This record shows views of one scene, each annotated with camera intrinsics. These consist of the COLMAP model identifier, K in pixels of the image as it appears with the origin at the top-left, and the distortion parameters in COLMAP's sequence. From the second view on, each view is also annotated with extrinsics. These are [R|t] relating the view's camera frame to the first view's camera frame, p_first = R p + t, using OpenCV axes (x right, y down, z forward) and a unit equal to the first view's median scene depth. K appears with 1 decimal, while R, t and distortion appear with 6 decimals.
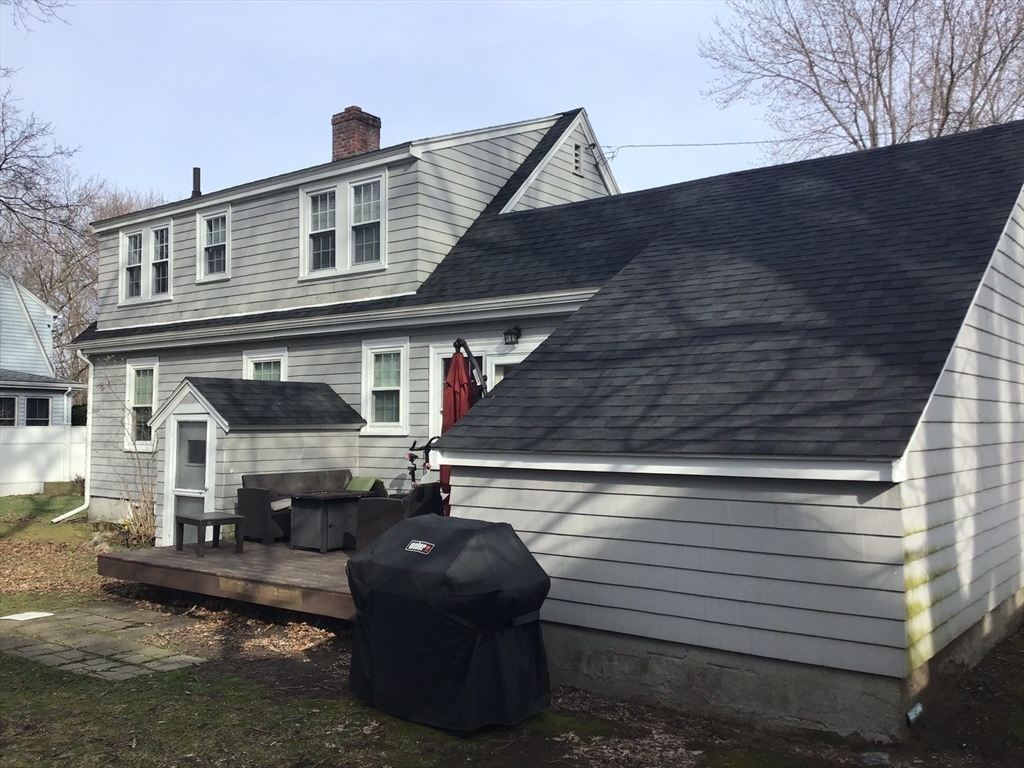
lens RADIAL K [[911.2, 0, 512.0], [0, 911.2, 384.0], [0, 0, 1]] dist [0.095404, -0.179419]
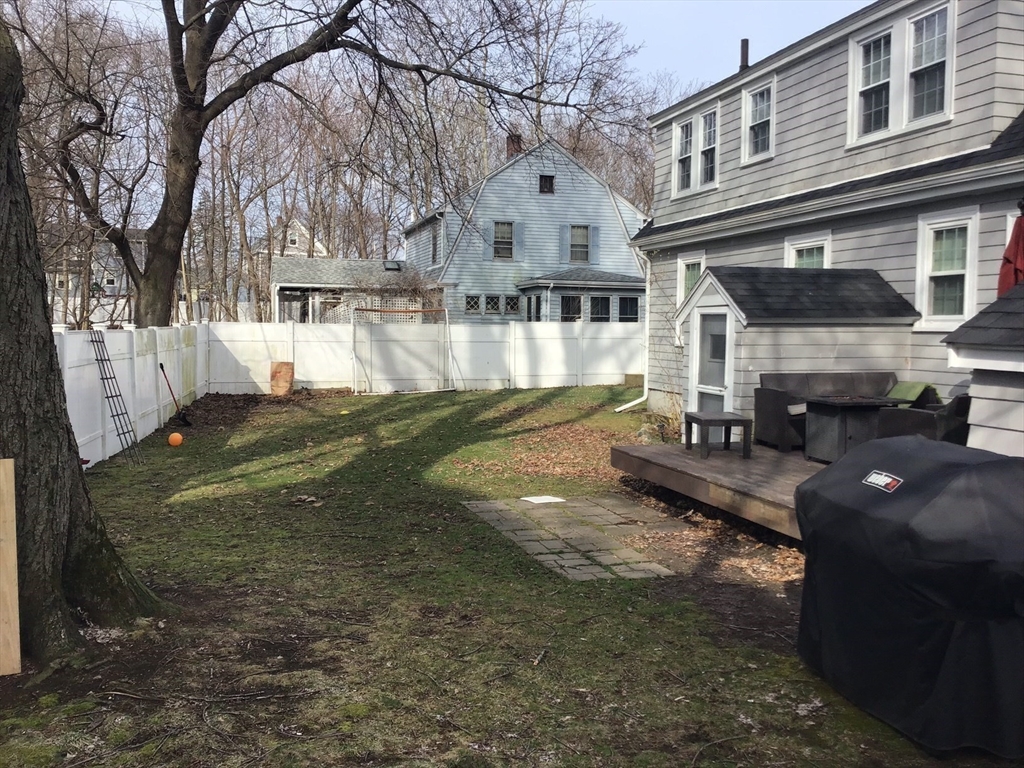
lens RADIAL K [[911.2, 0, 512.0], [0, 911.2, 384.0], [0, 0, 1]] dist [0.095404, -0.179419]
pose [[0.804311, 0.042934, -0.592655, 0.038088], [0.021956, 0.994558, 0.101846, 0.010773], [0.593802, -0.094928, 0.798992, 0.116204]]
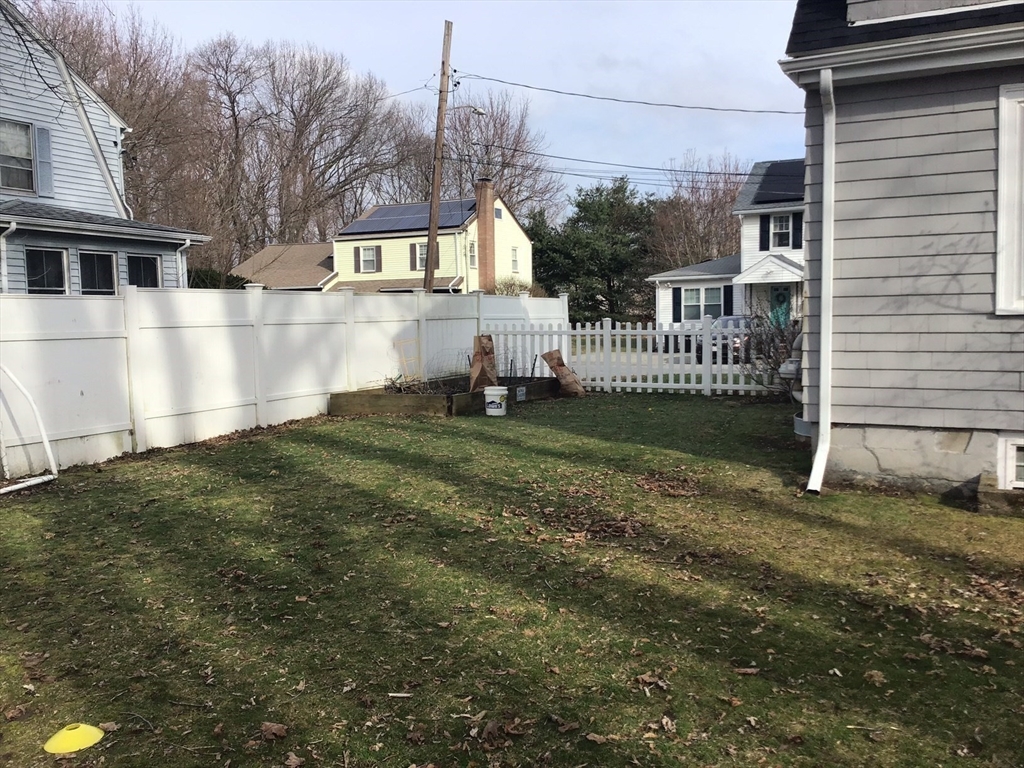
lens RADIAL K [[911.2, 0, 512.0], [0, 911.2, 384.0], [0, 0, 1]] dist [0.095404, -0.179419]
pose [[0.981801, -0.034000, 0.186845, -0.883307], [0.011433, 0.992641, 0.120554, 0.063823], [-0.189569, -0.116224, 0.974964, 0.791227]]
